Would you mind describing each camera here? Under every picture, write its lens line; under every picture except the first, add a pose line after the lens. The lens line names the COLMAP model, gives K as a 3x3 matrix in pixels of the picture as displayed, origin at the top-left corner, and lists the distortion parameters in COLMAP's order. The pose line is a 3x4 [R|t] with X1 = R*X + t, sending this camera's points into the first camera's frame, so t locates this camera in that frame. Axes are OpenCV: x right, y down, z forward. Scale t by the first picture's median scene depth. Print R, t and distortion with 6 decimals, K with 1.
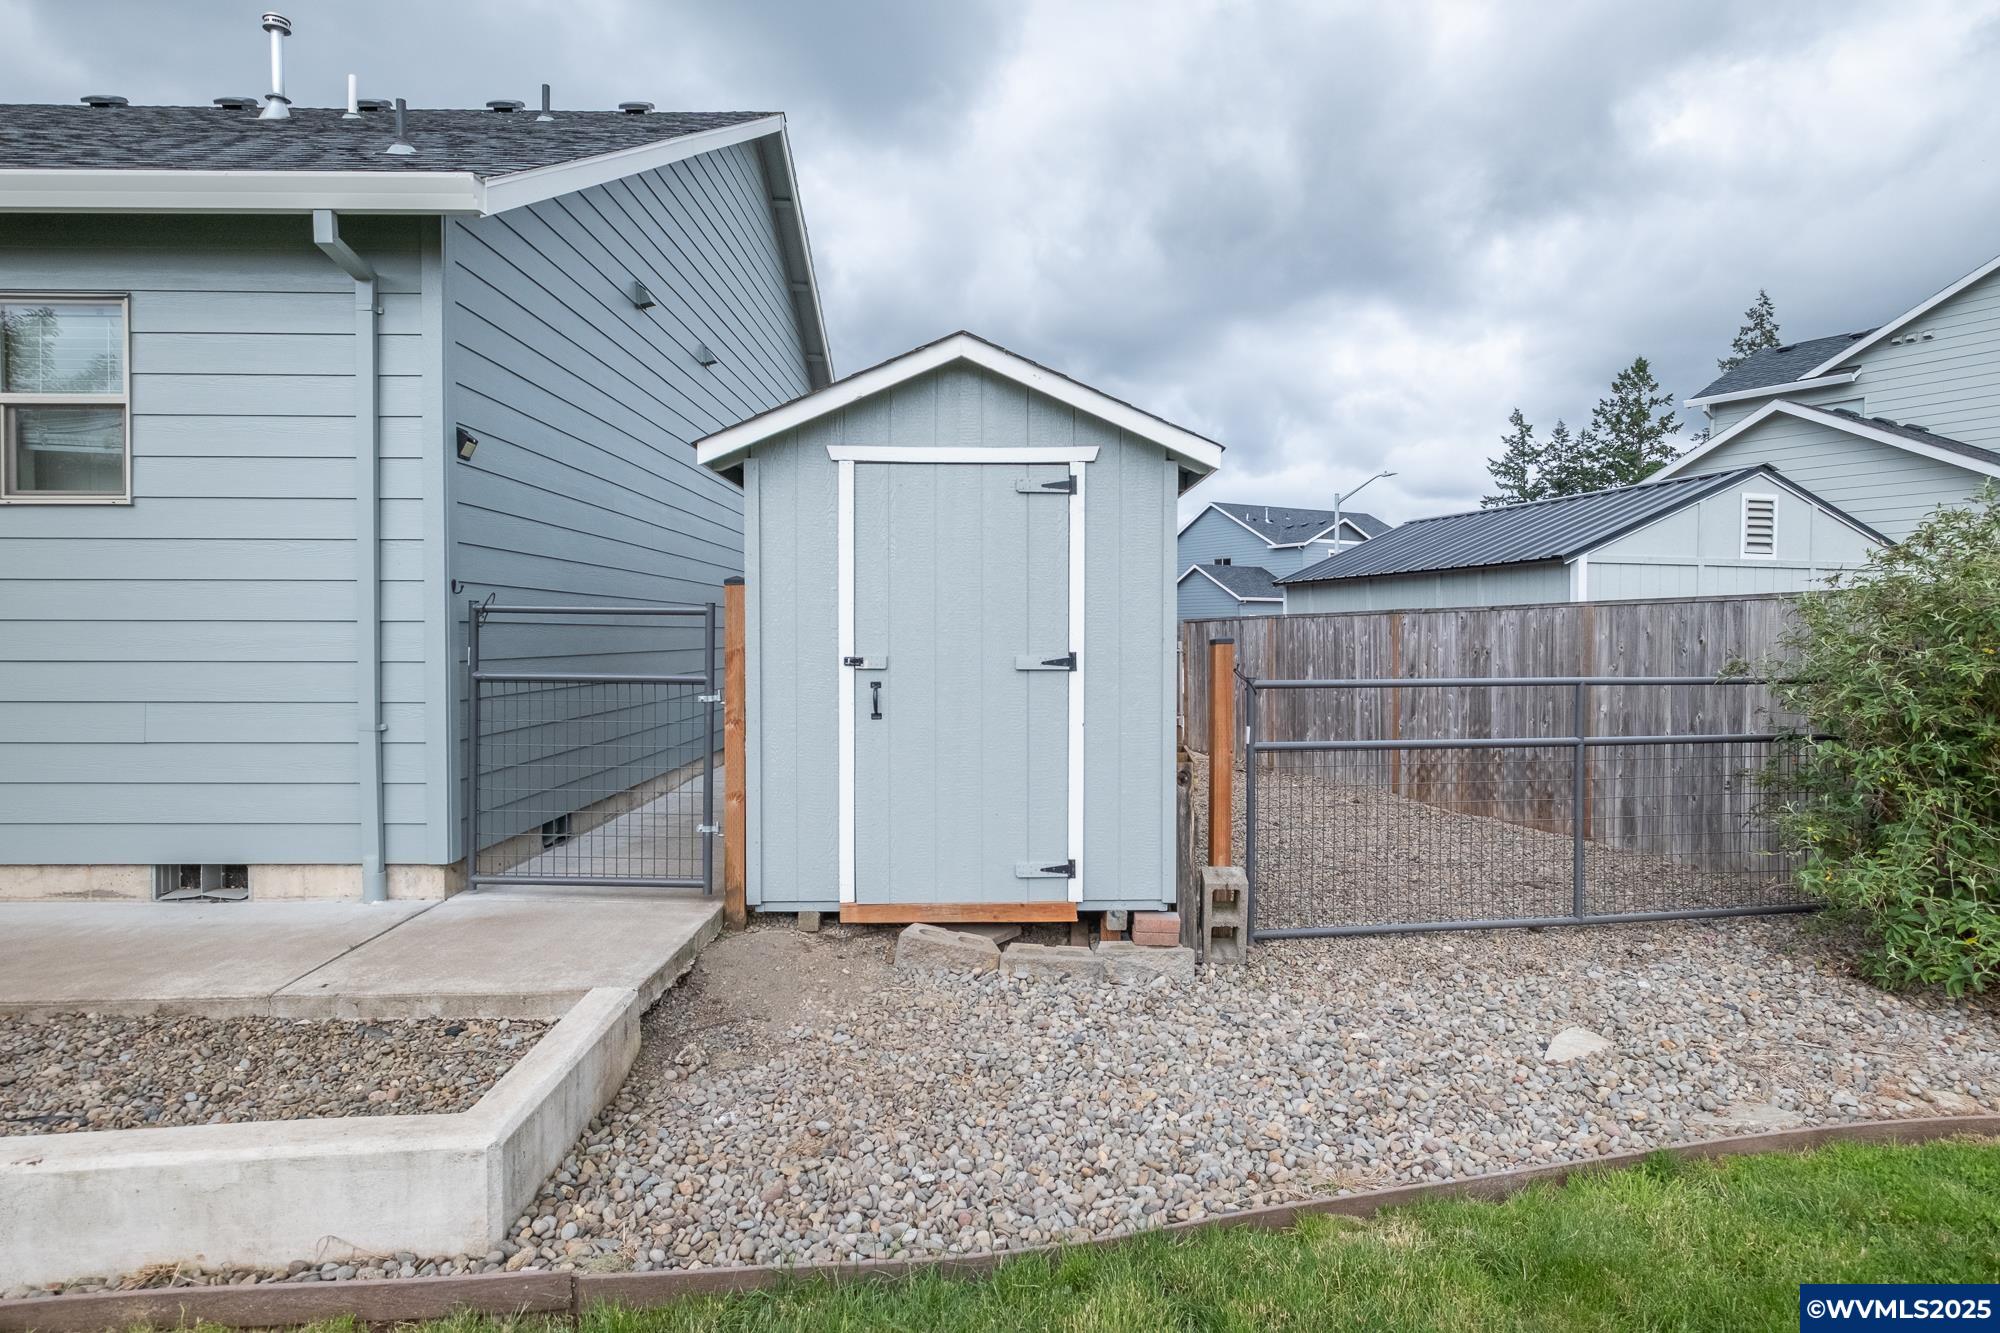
lens RADIAL K [[1114.7, 0, 999.6], [0, 1114.7, 668.9], [0, 0, 1]] dist [-0.000247, 0.001726]
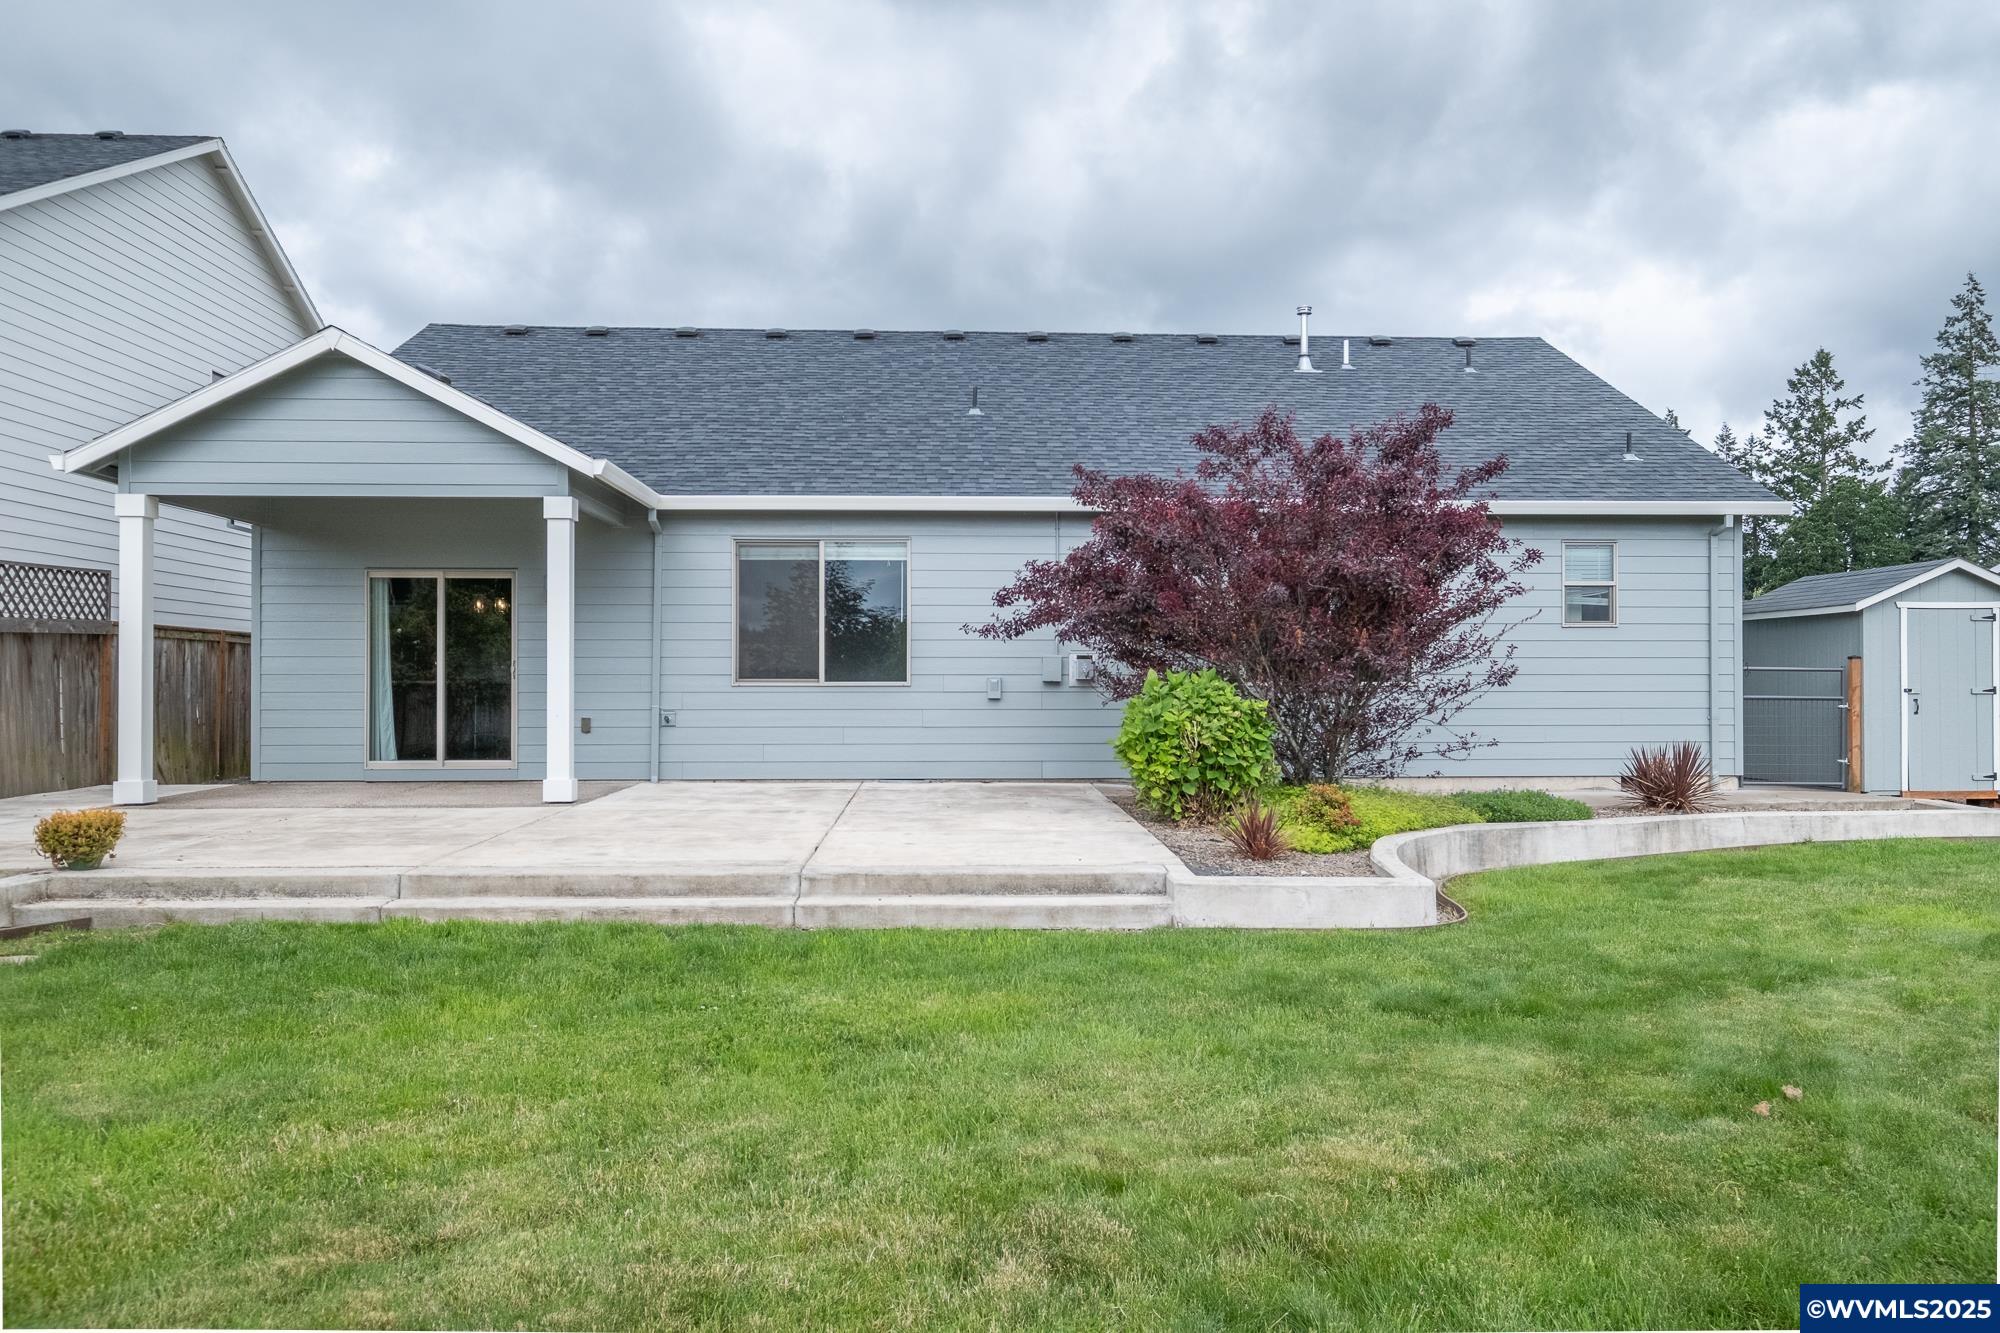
lens RADIAL K [[1499.0, 0, 993.0], [0, 1499.0, 685.9], [0, 0, 1]] dist [0.003329, 0.003978]
pose [[0.999378, -0.003198, 0.035115, -1.064949], [0.004403, 0.999402, -0.034284, 0.041420], [-0.034985, 0.034418, 0.998795, -1.044842]]
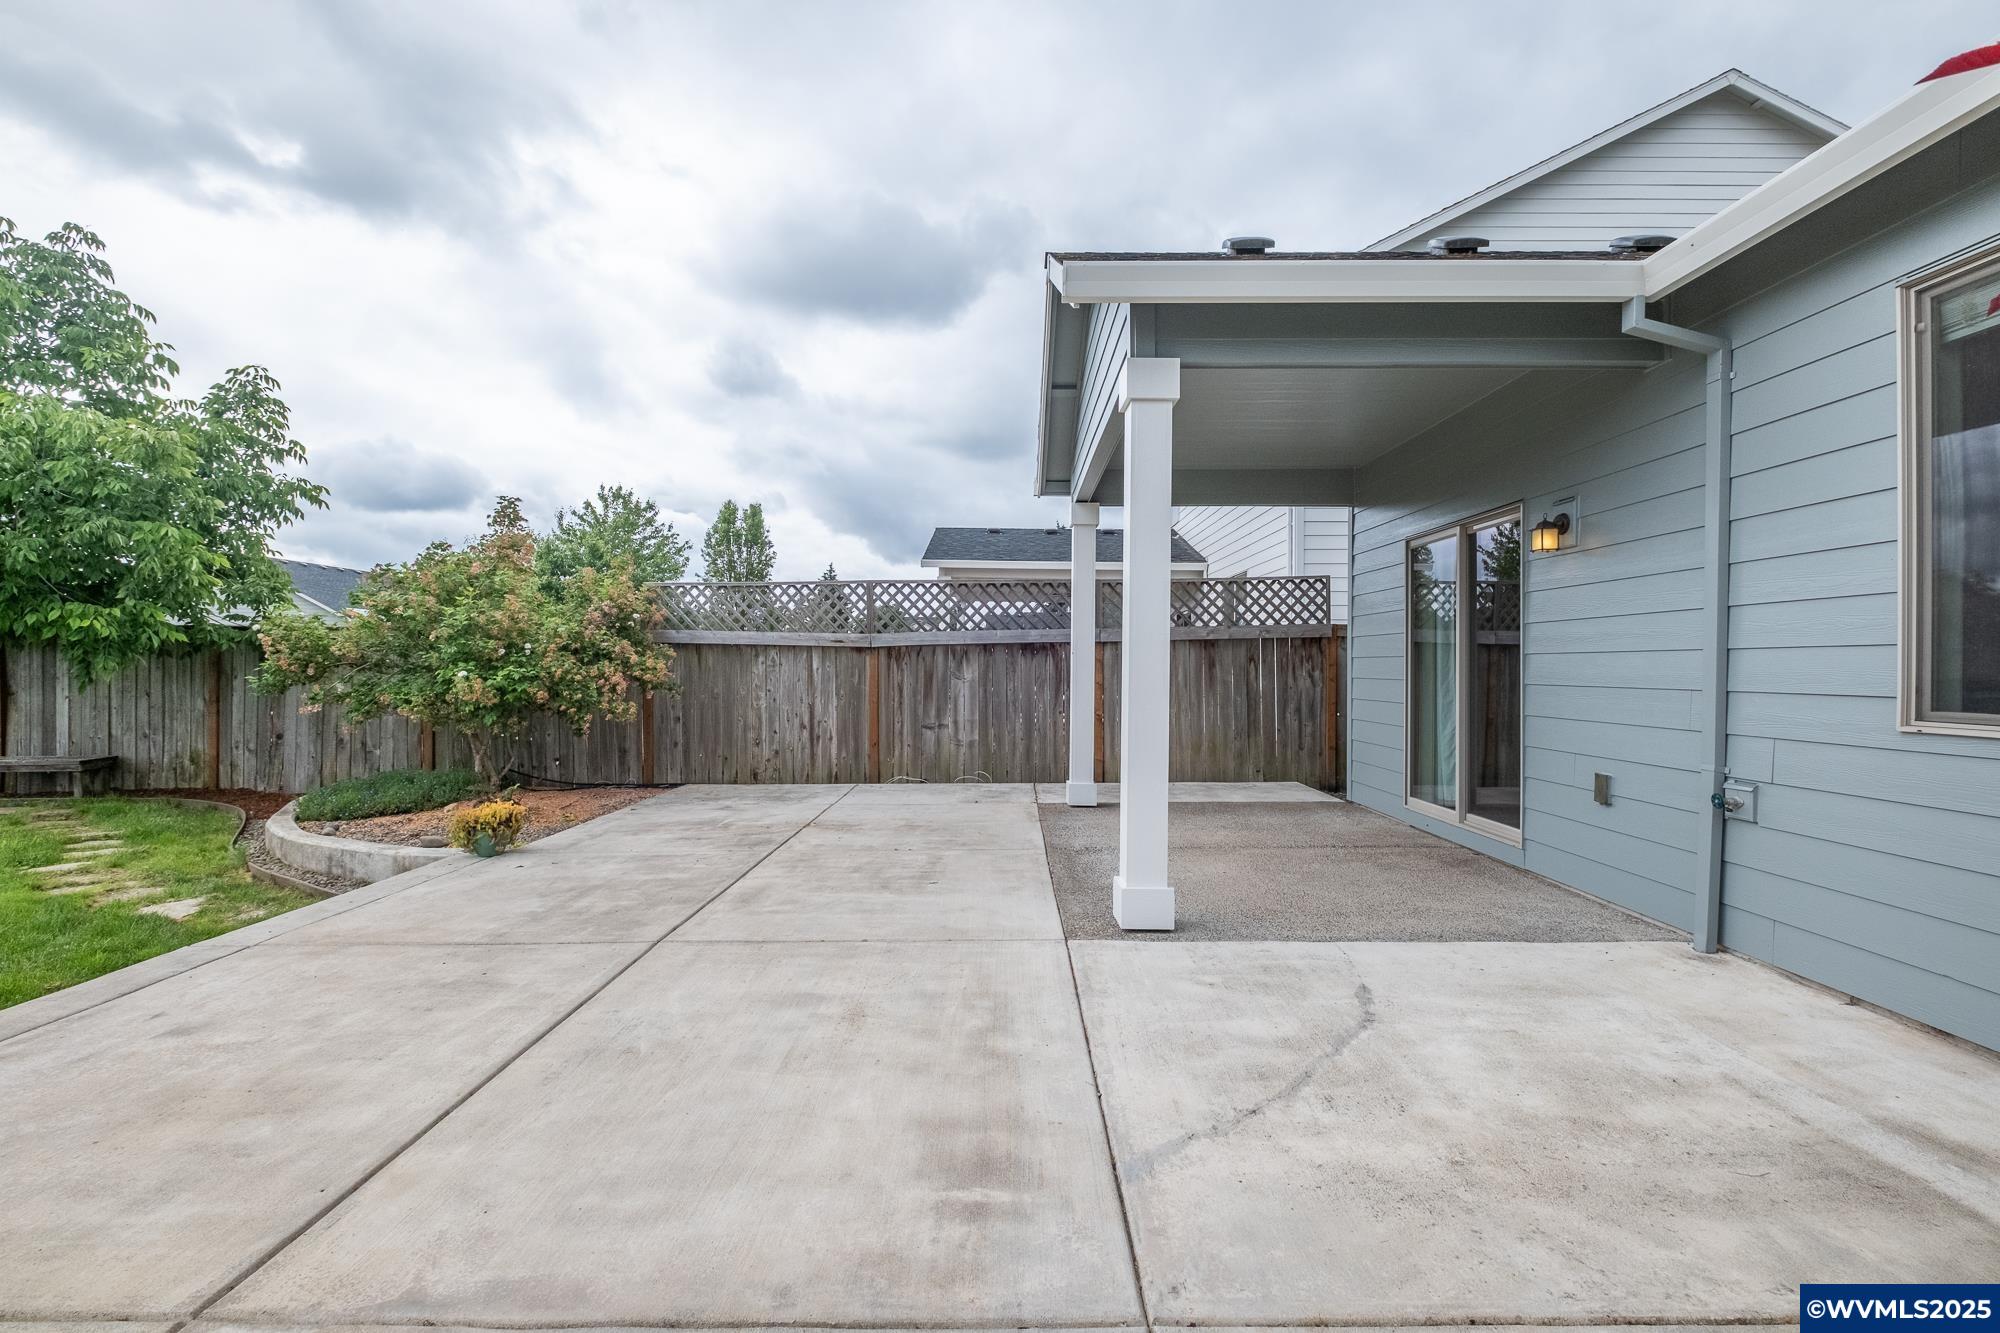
lens RADIAL K [[871.0, 0, 1011.9], [0, 871.0, 653.6], [0, 0, 1]] dist [-0.000513, -0.008618]
pose [[-0.009114, -0.017542, -0.999805, -0.987066], [-0.038744, 0.999102, -0.017176, -0.020721], [0.999208, 0.038580, -0.009786, 0.176845]]
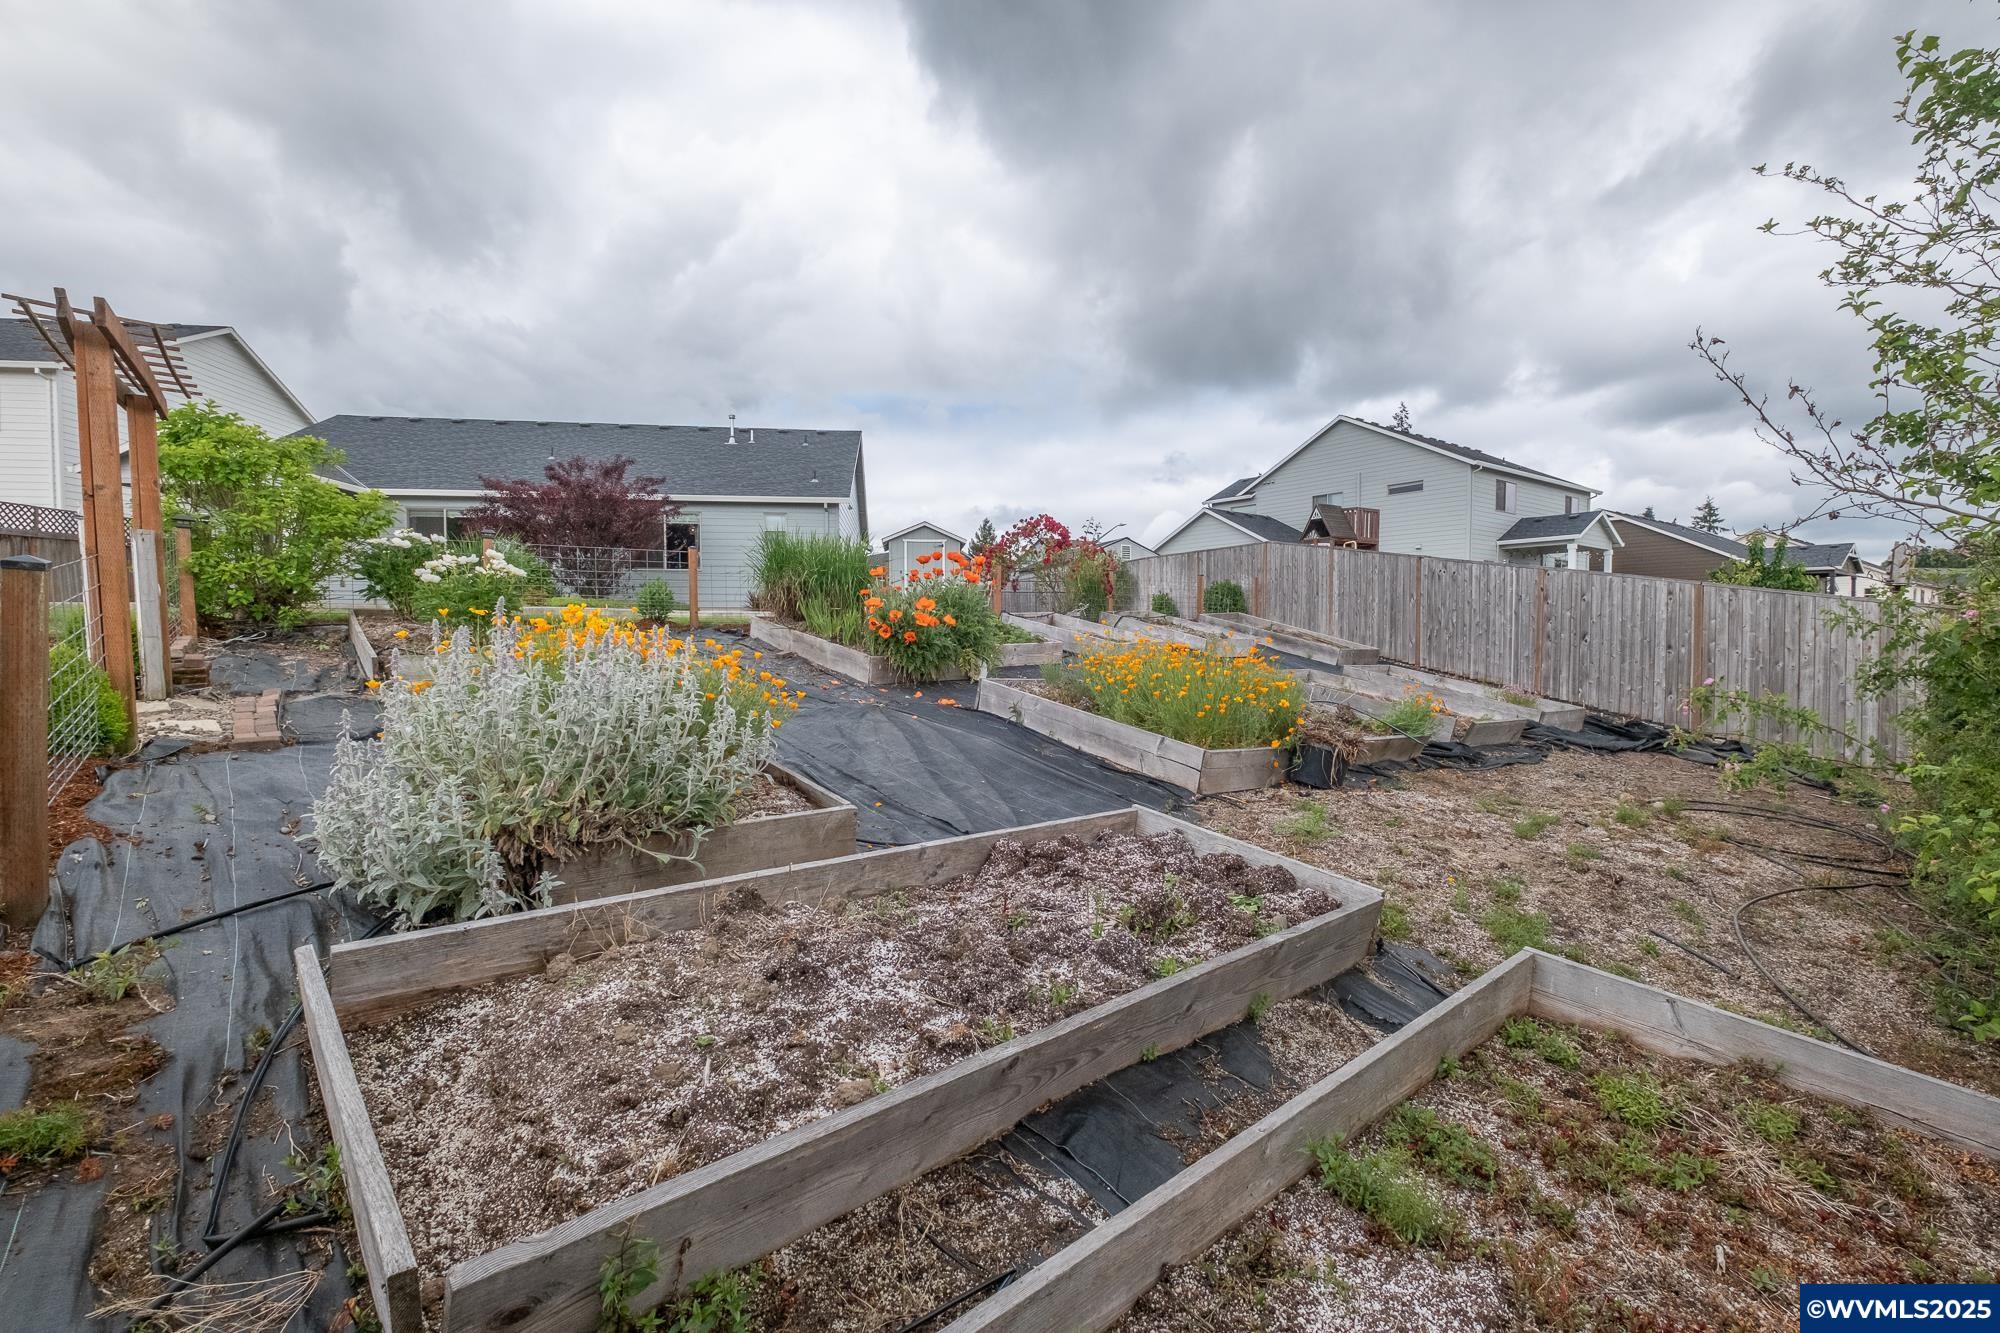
lens RADIAL K [[885.1, 0, 1008.3], [0, 885.1, 655.2], [0, 0, 1]] dist [0.001926, -0.000401]
pose [[0.992388, -0.007325, 0.122932, -0.084414], [0.008444, 0.999928, -0.008579, 0.230696], [-0.122860, 0.009552, 0.992378, -1.852810]]
